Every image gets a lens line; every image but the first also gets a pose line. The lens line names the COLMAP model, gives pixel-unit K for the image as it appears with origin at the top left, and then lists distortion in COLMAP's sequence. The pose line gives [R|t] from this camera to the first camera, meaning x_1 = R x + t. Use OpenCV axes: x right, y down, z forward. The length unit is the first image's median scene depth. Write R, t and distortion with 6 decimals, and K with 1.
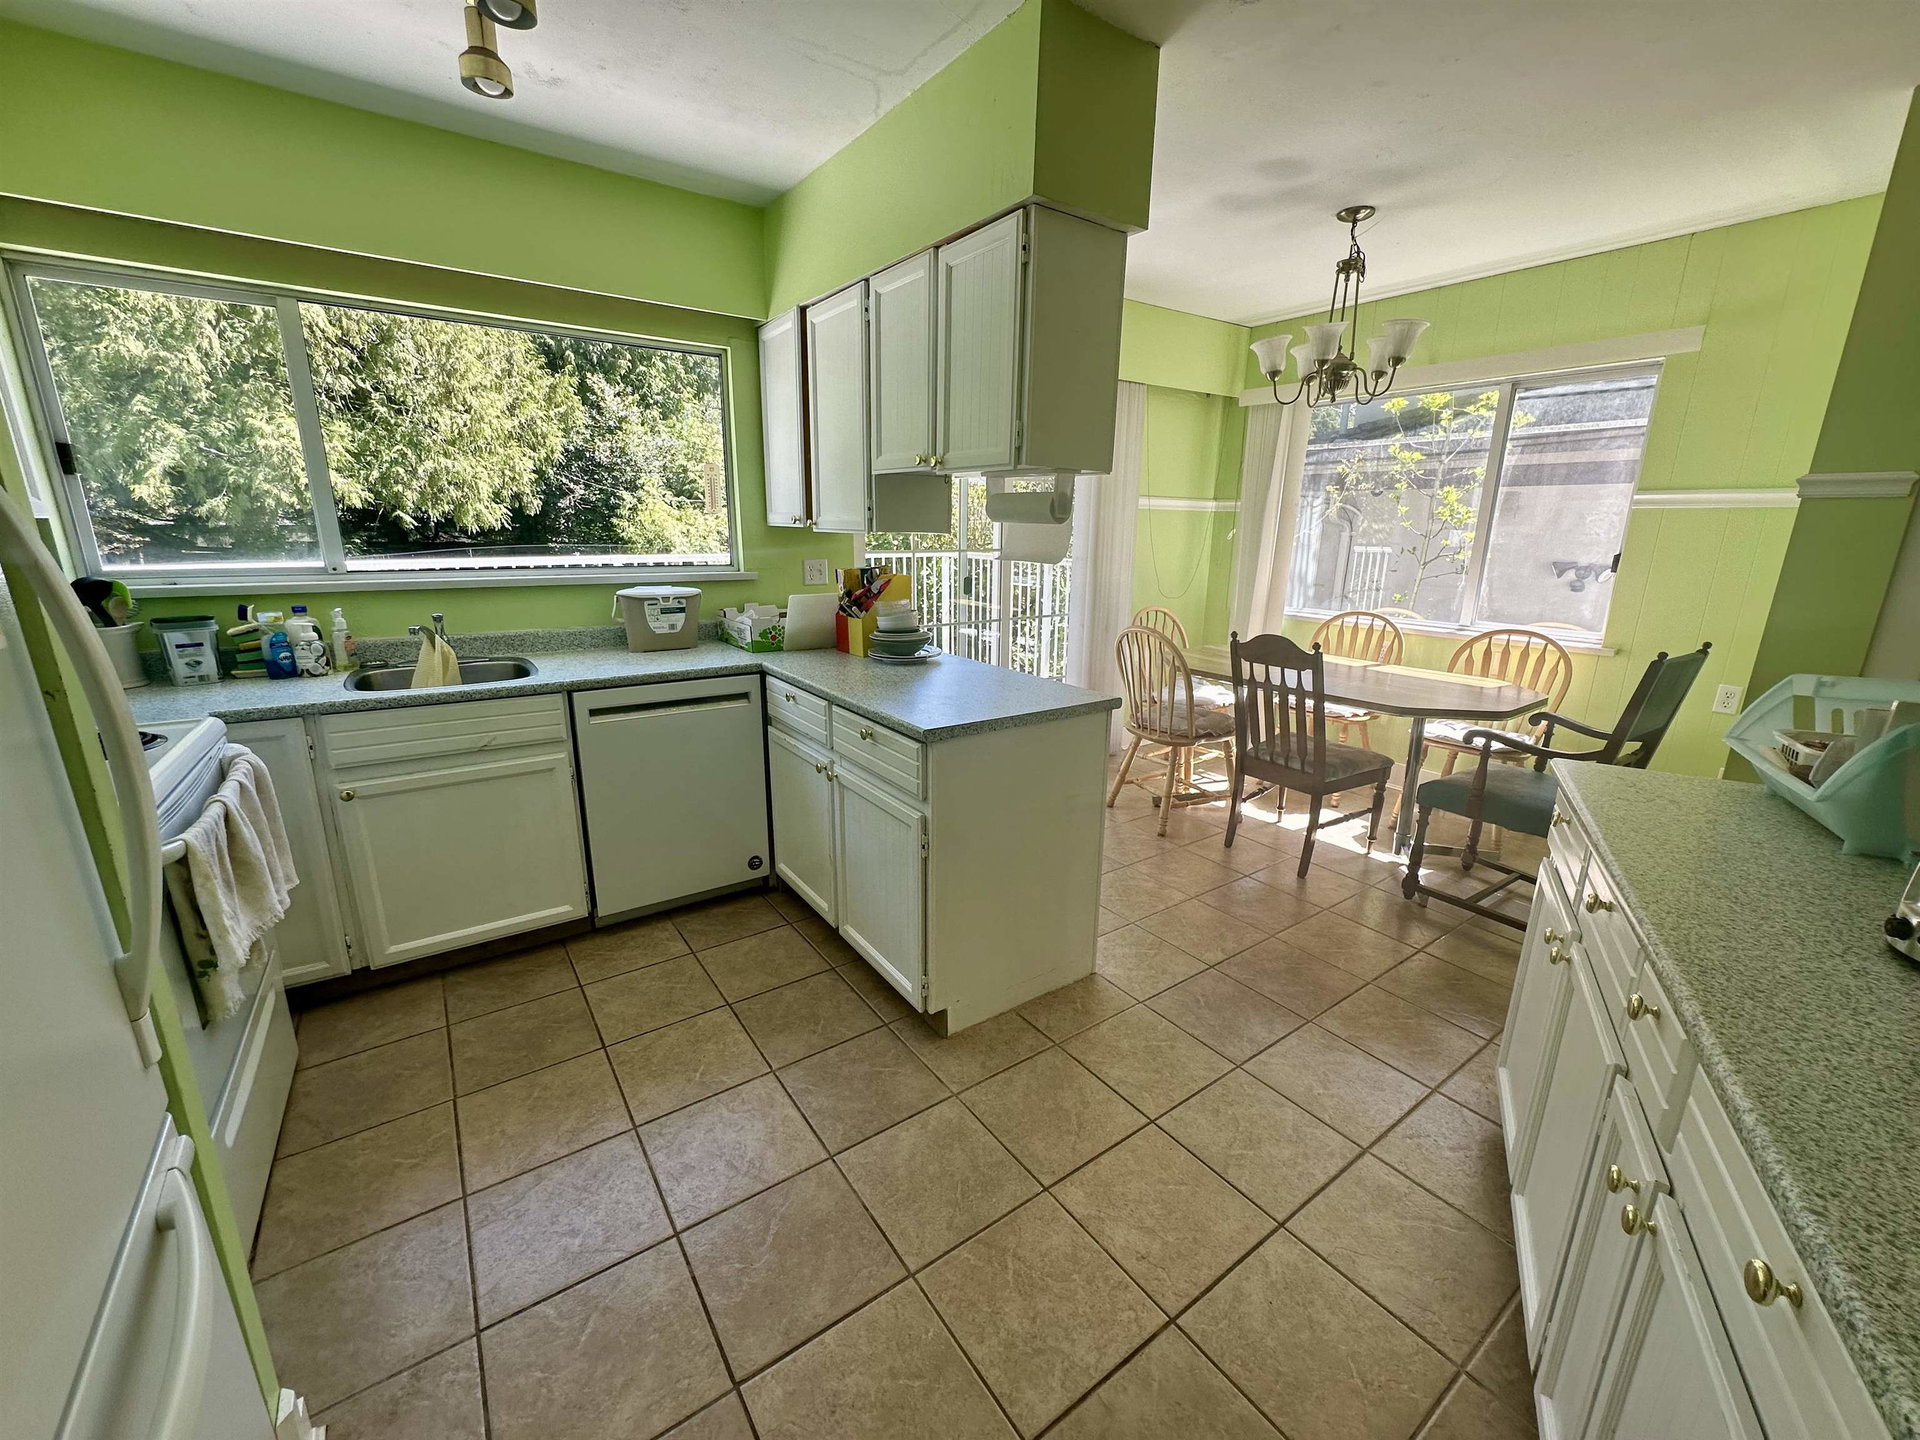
lens RADIAL K [[768.2, 0, 960.0], [0, 768.2, 720.0], [0, 0, 1]] dist [0.001315, -0.000712]
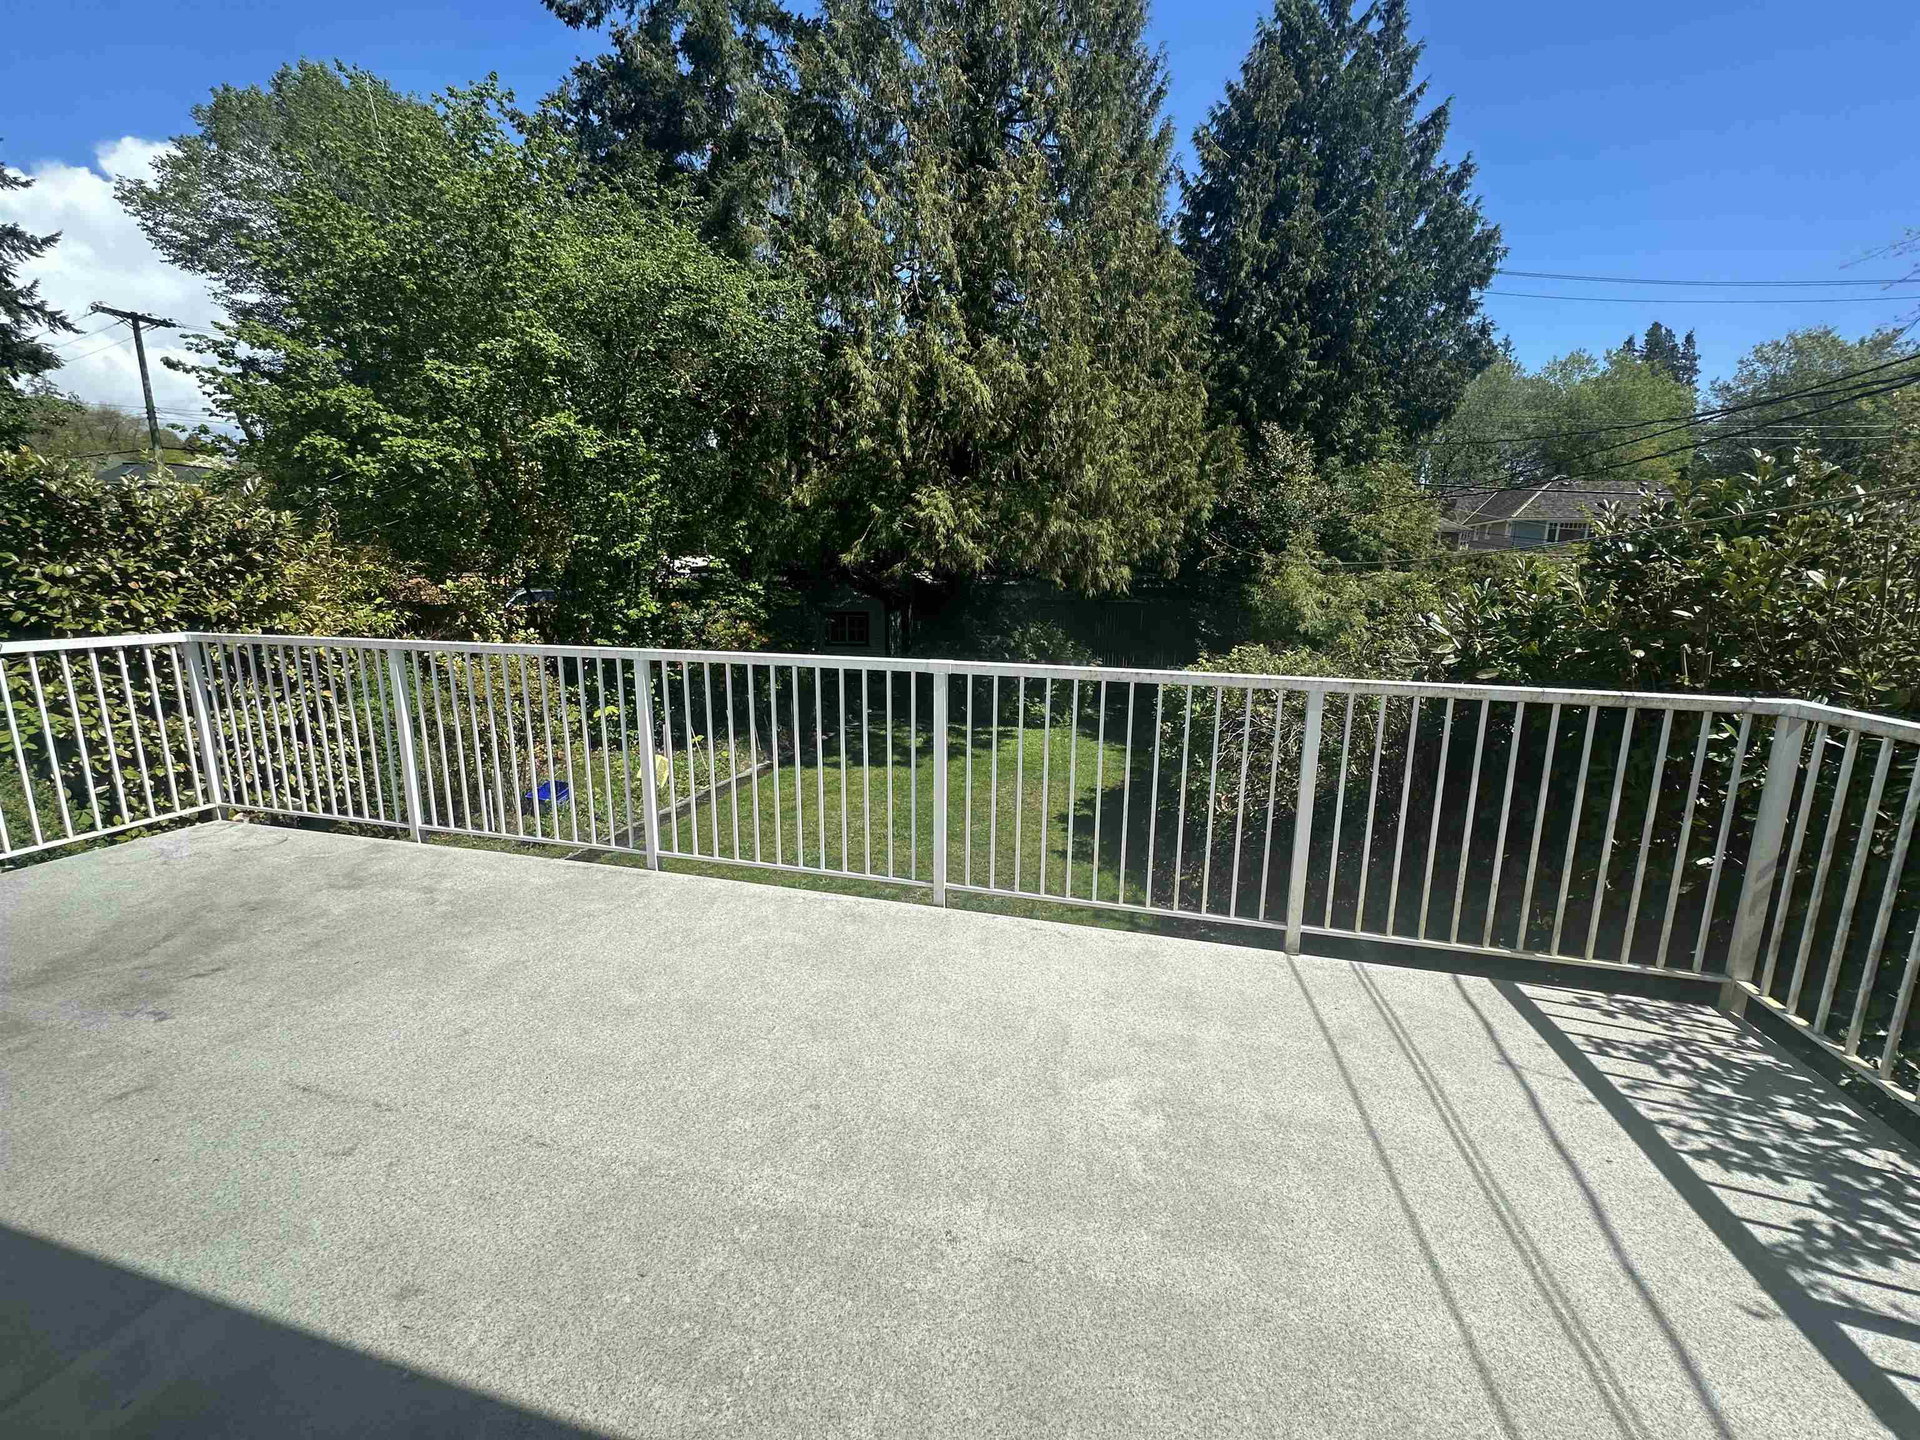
lens RADIAL K [[768.2, 0, 960.0], [0, 768.2, 720.0], [0, 0, 1]] dist [0.001315, -0.000712]
pose [[0.651536, 0.150222, -0.743595, -0.014539], [-0.207028, 0.978201, 0.016220, -0.368841], [0.729822, 0.143377, 0.668433, 1.309900]]
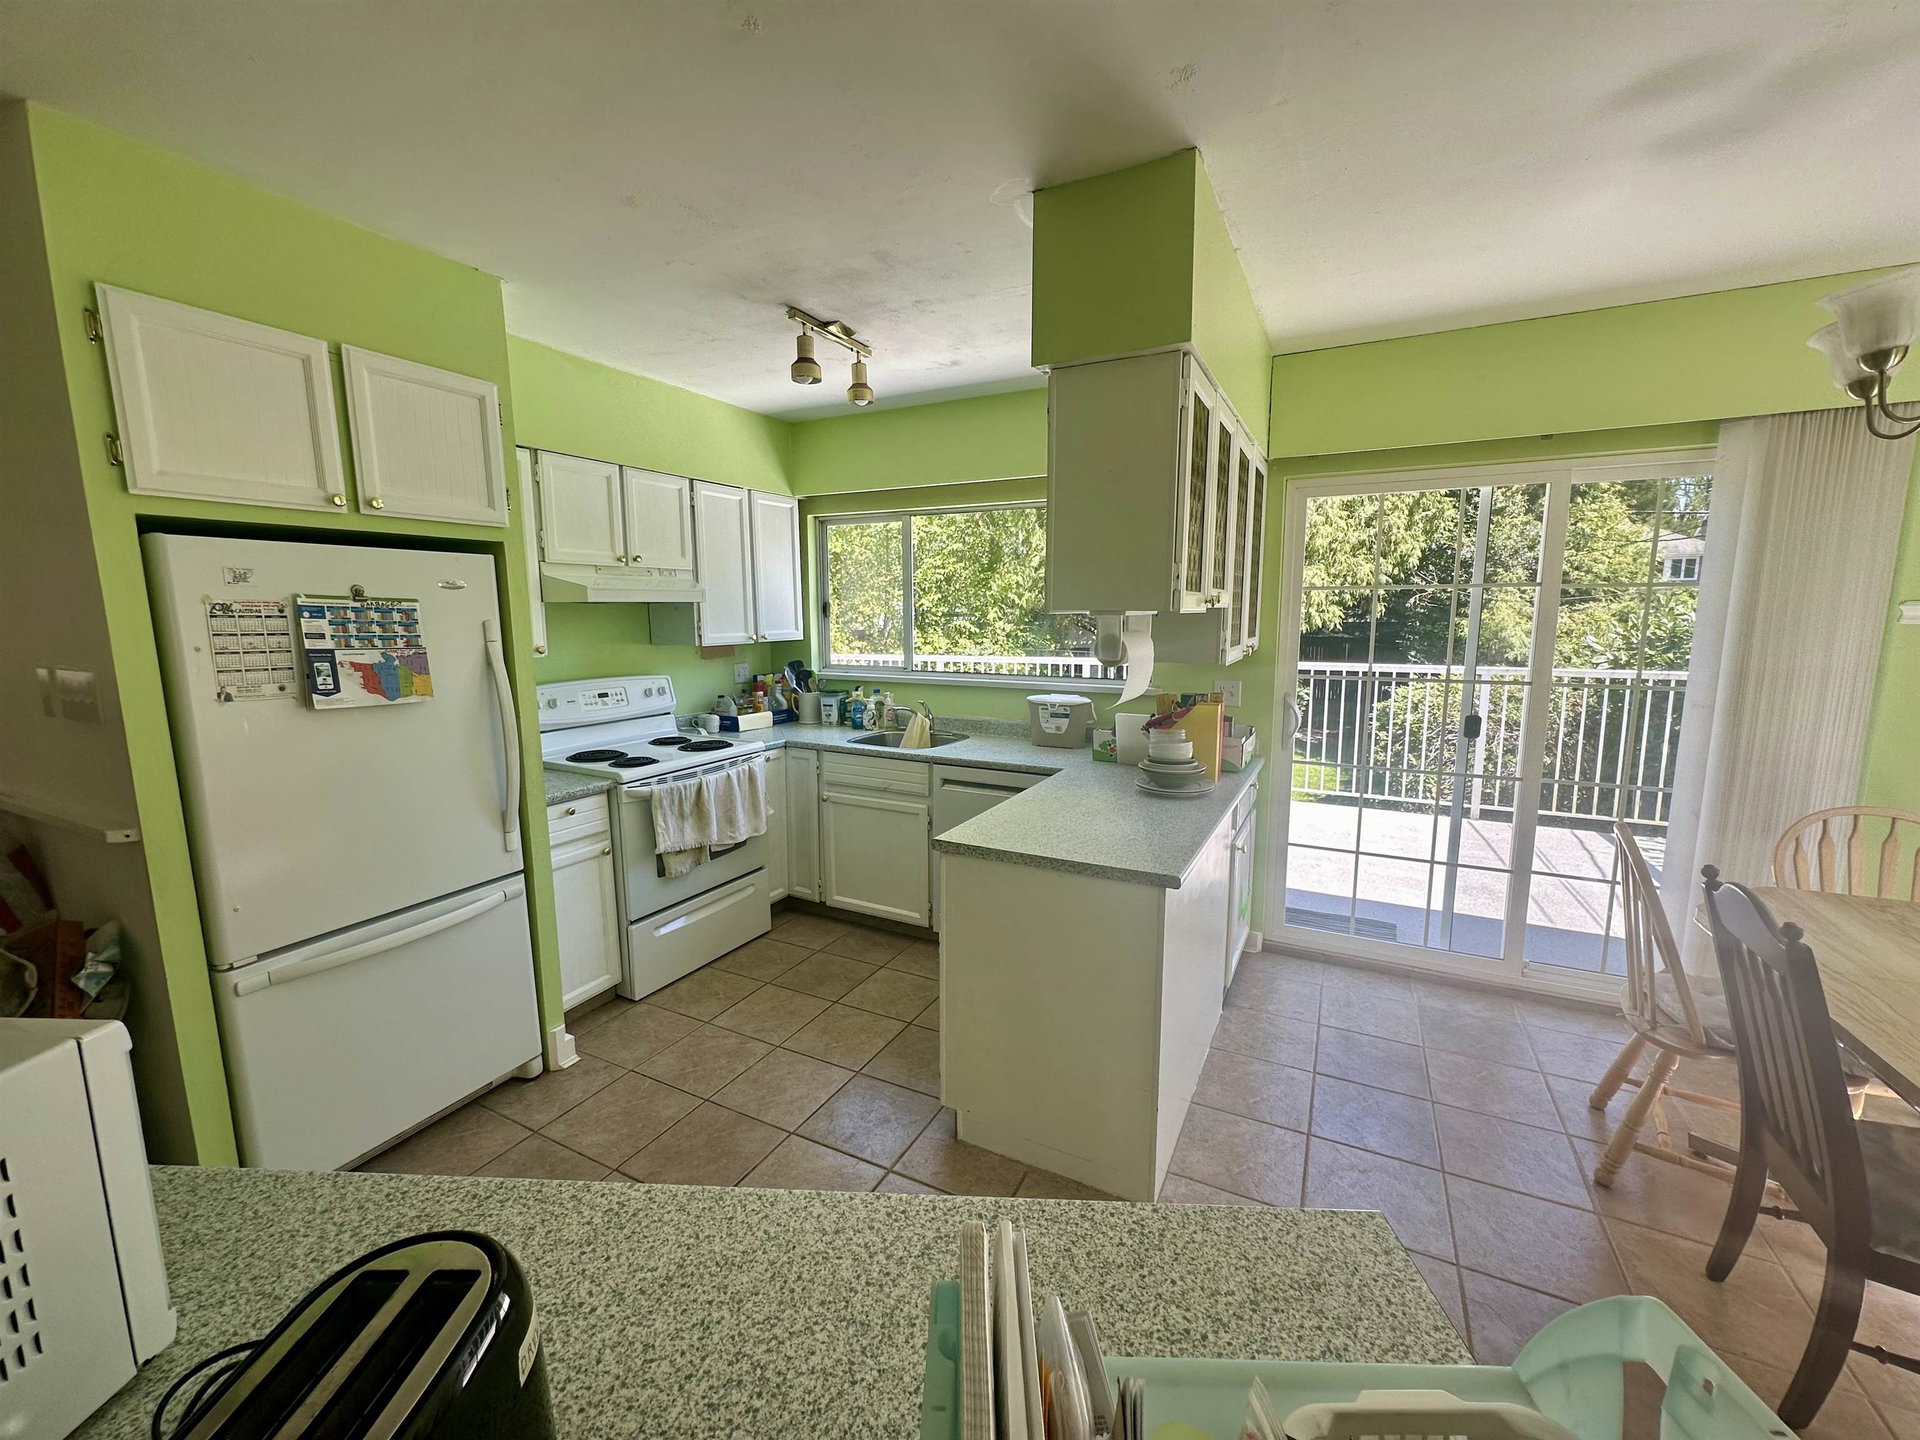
lens RADIAL K [[768.2, 0, 960.0], [0, 768.2, 720.0], [0, 0, 1]] dist [0.001315, -0.000712]
pose [[0.466658, 0.110937, -0.877453, 0.621947], [-0.213377, 0.976919, 0.010031, -0.116075], [0.858312, 0.182547, 0.479559, 0.293058]]
